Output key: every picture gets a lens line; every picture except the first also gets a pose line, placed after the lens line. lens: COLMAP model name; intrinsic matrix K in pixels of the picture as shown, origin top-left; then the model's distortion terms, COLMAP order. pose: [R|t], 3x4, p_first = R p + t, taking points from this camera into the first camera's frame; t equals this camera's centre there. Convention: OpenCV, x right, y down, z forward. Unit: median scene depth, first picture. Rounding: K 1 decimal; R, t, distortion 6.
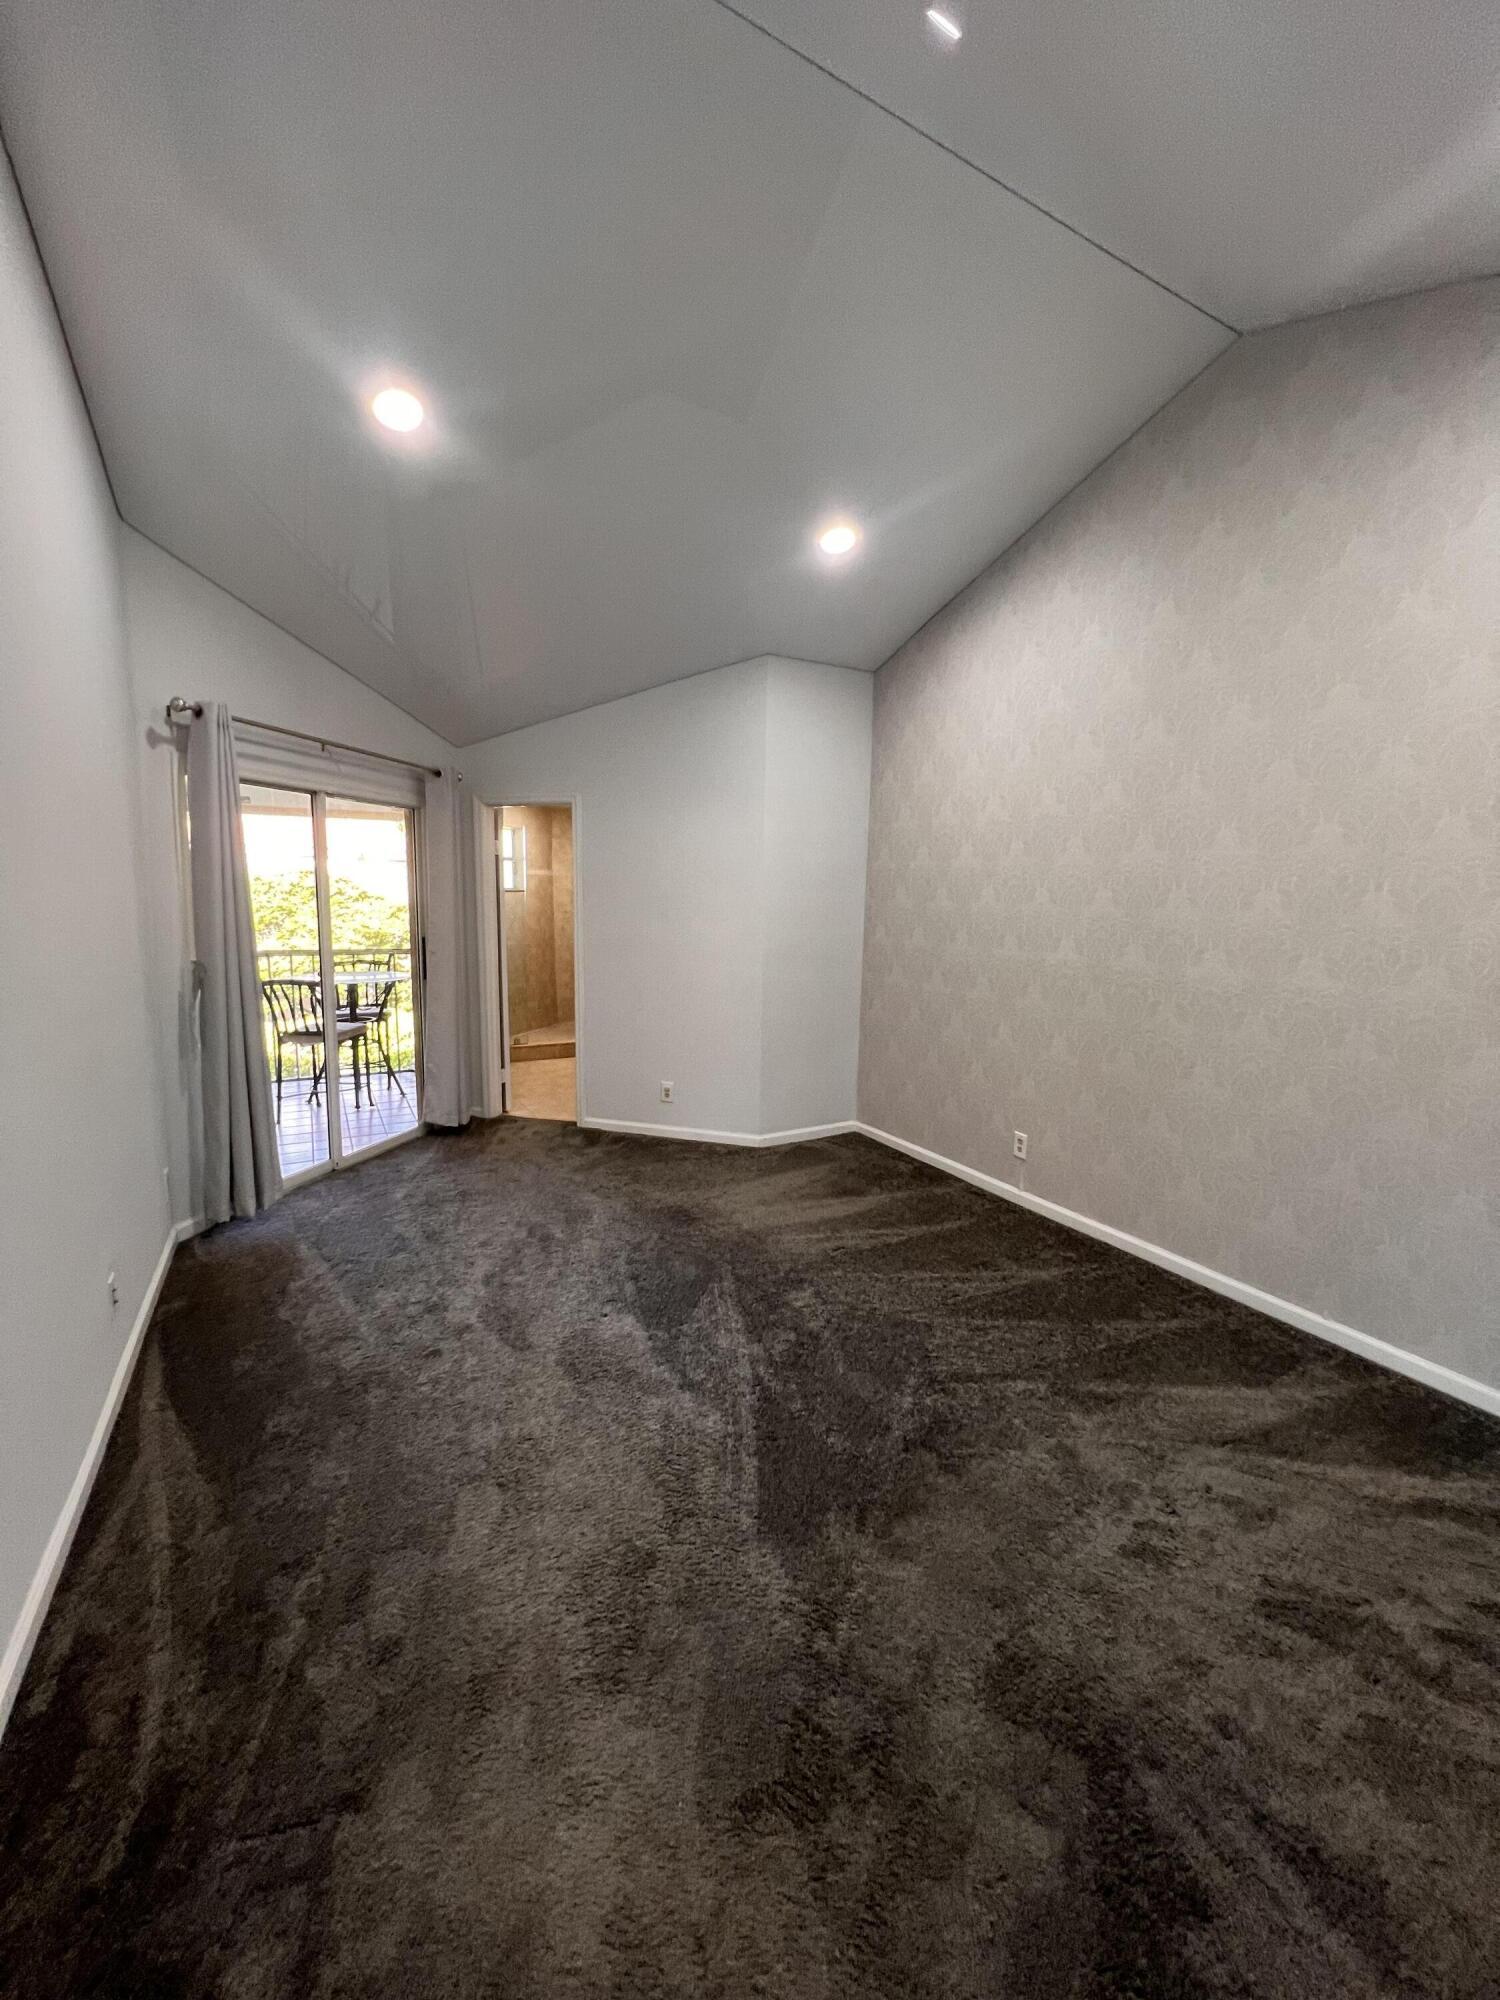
lens RADIAL K [[799.9, 0, 750.9], [0, 799.9, 992.8], [0, 0, 1]] dist [-0.000354, -0.000118]
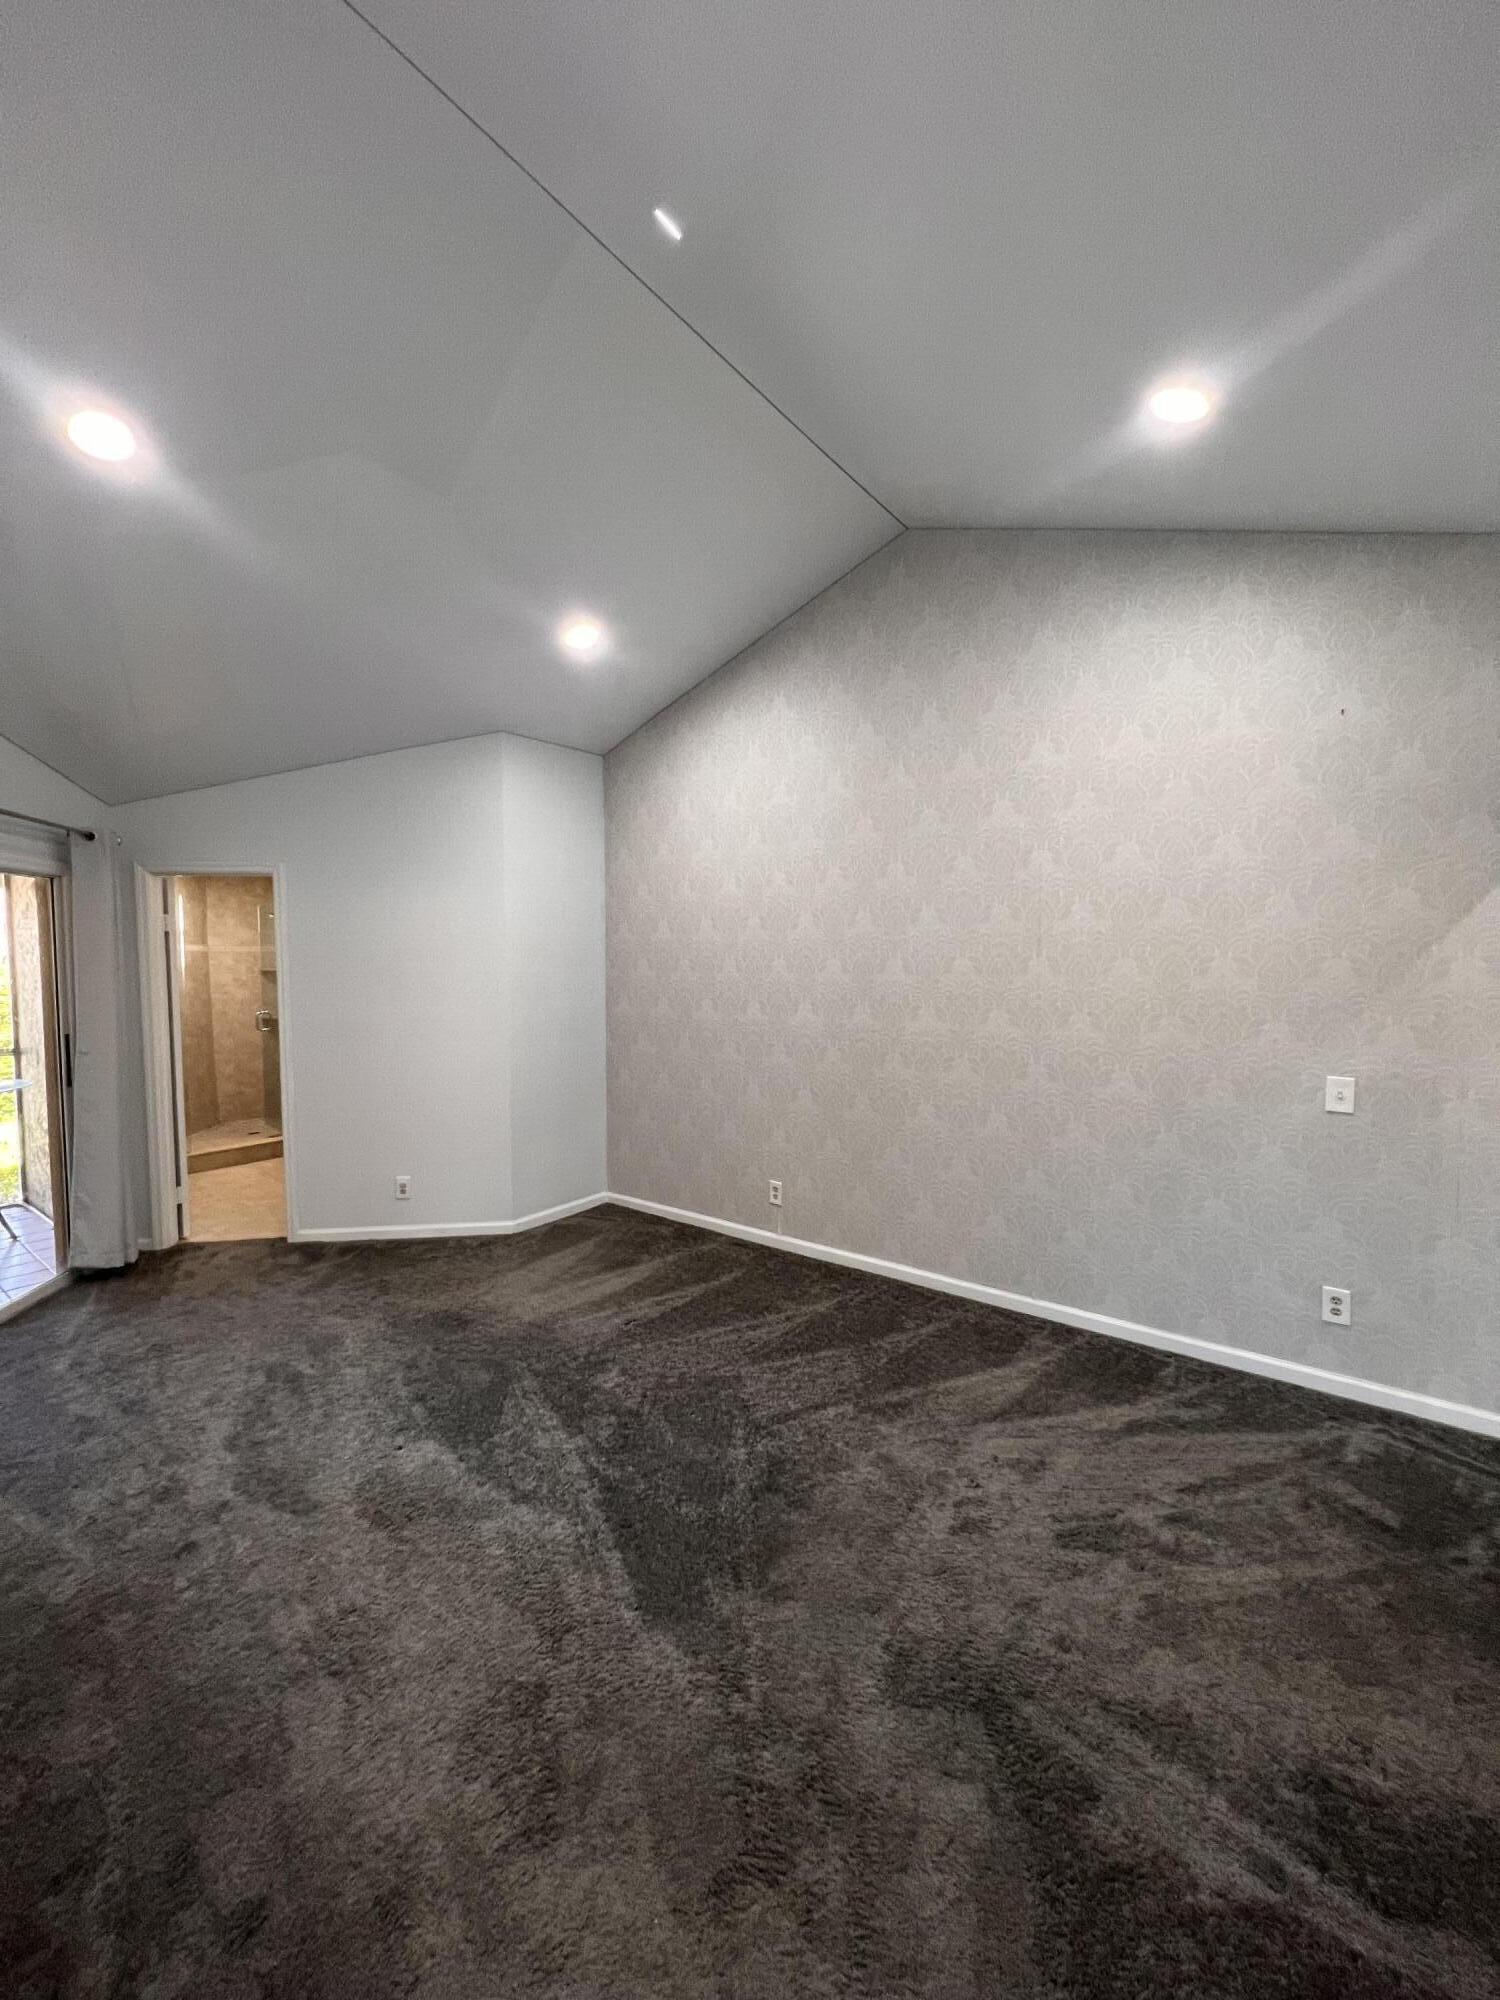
lens RADIAL K [[799.9, 0, 750.9], [0, 799.9, 992.8], [0, 0, 1]] dist [-0.000354, -0.000118]
pose [[0.920272, -0.040471, 0.389180, -0.169636], [0.071229, 0.995345, -0.064926, -0.019622], [-0.384740, 0.087470, 0.918871, -0.019504]]
